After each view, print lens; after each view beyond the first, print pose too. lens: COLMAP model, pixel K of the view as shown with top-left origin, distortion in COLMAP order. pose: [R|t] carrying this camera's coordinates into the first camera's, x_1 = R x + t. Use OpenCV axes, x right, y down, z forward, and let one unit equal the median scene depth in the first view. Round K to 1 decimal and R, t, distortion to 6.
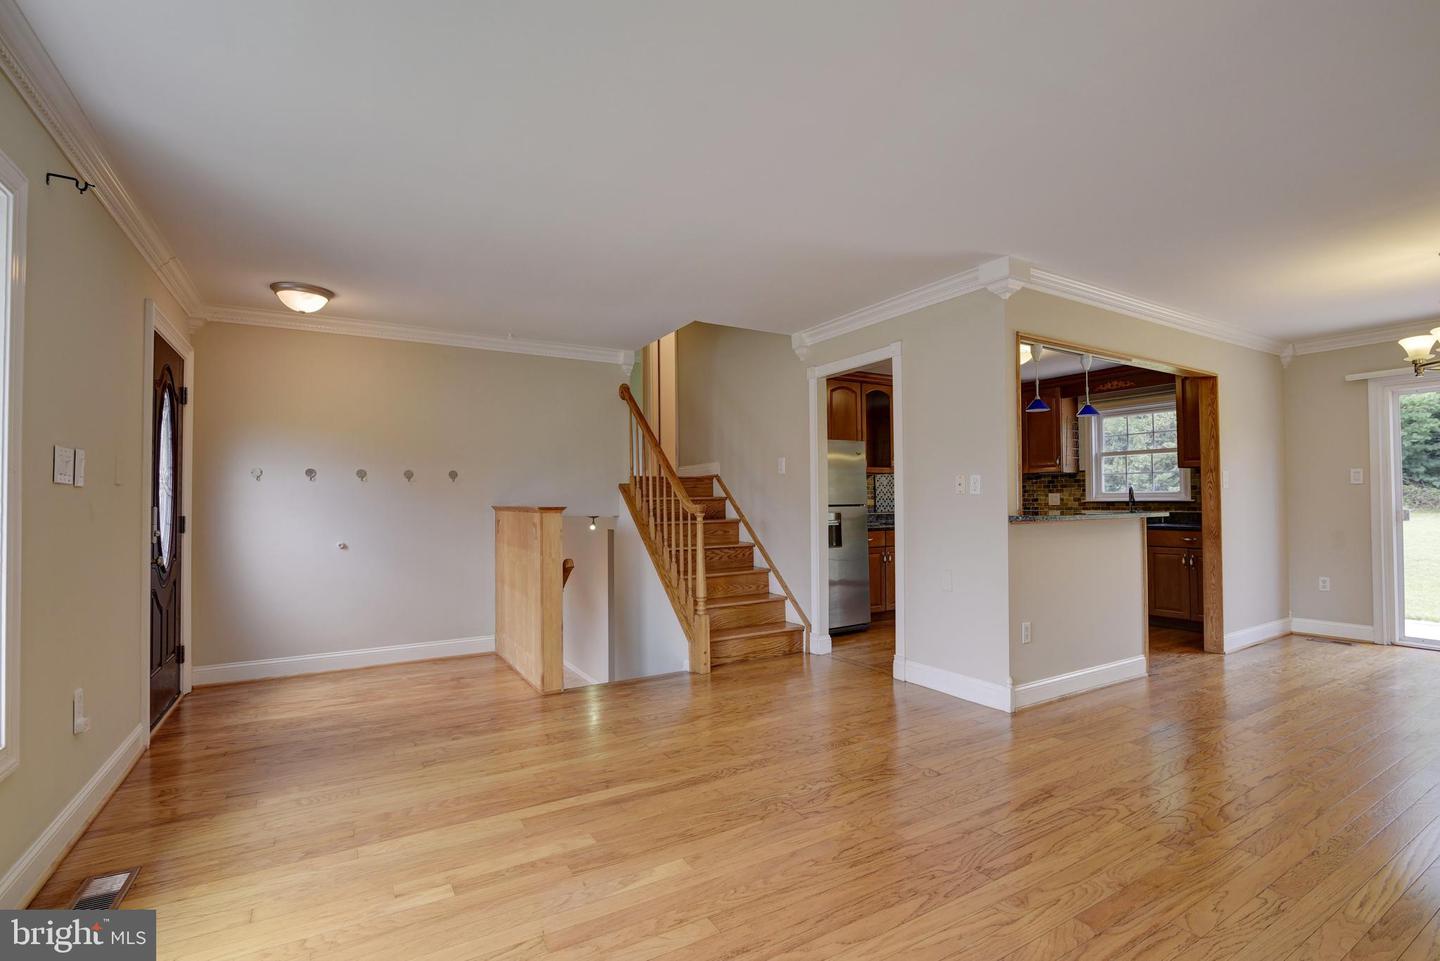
lens RADIAL K [[650.8, 0, 723.7], [0, 650.8, 487.8], [0, 0, 1]] dist [-0.017678, 0.000878]
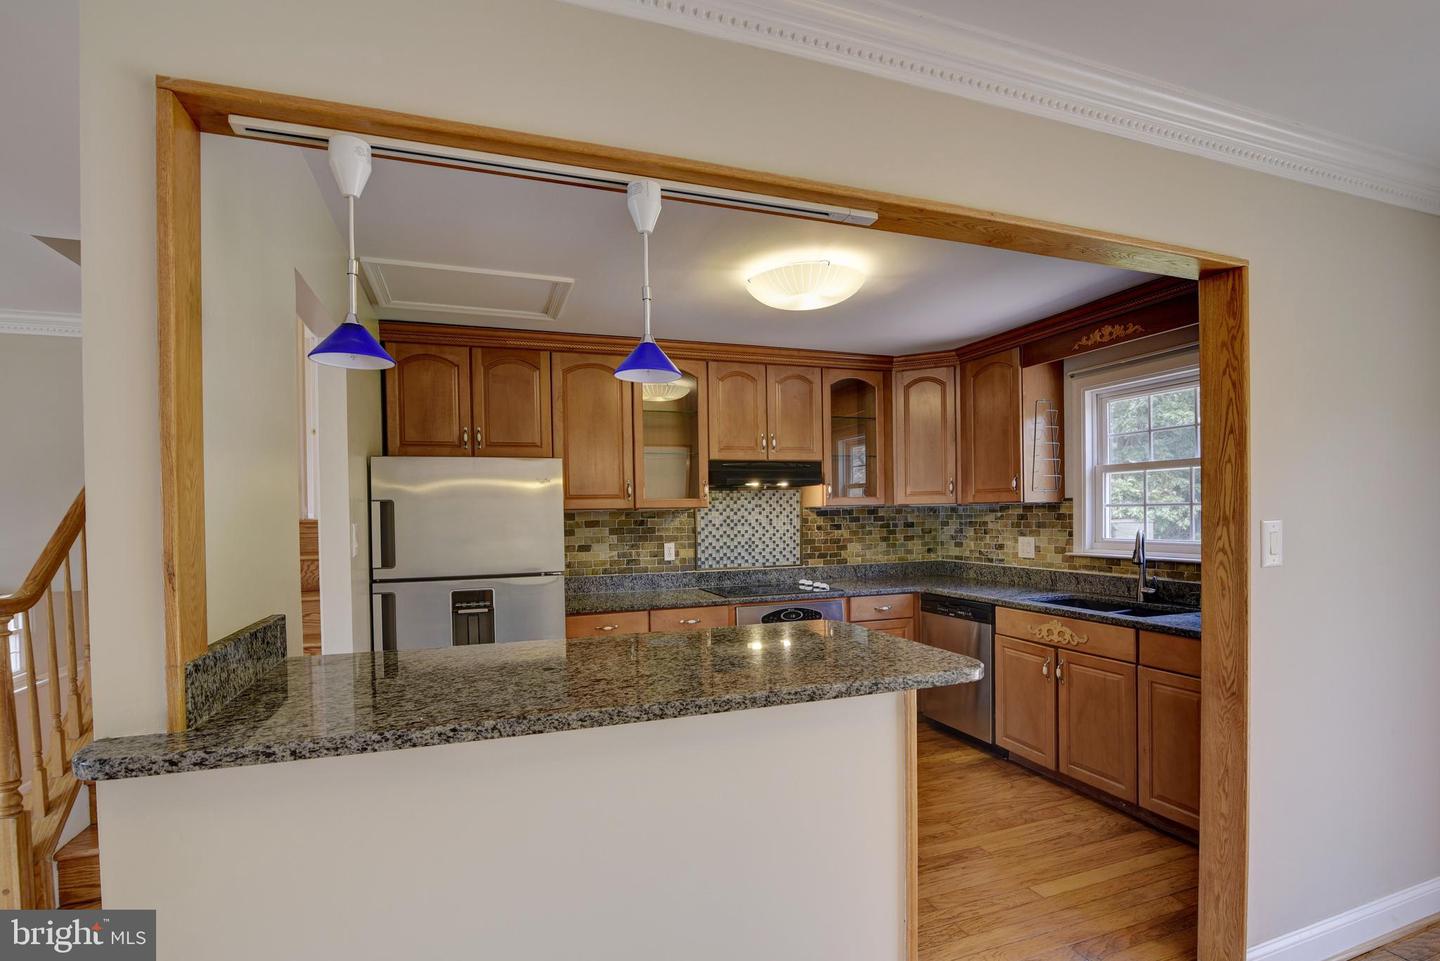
lens RADIAL K [[669.3, 0, 697.1], [0, 669.3, 522.2], [0, 0, 1]] dist [-0.022880, 0.000391]
pose [[0.977074, -0.001828, -0.212891, 0.560200], [0.009244, 0.999384, 0.033844, -0.043304], [0.212698, -0.035036, 0.976490, 0.580836]]
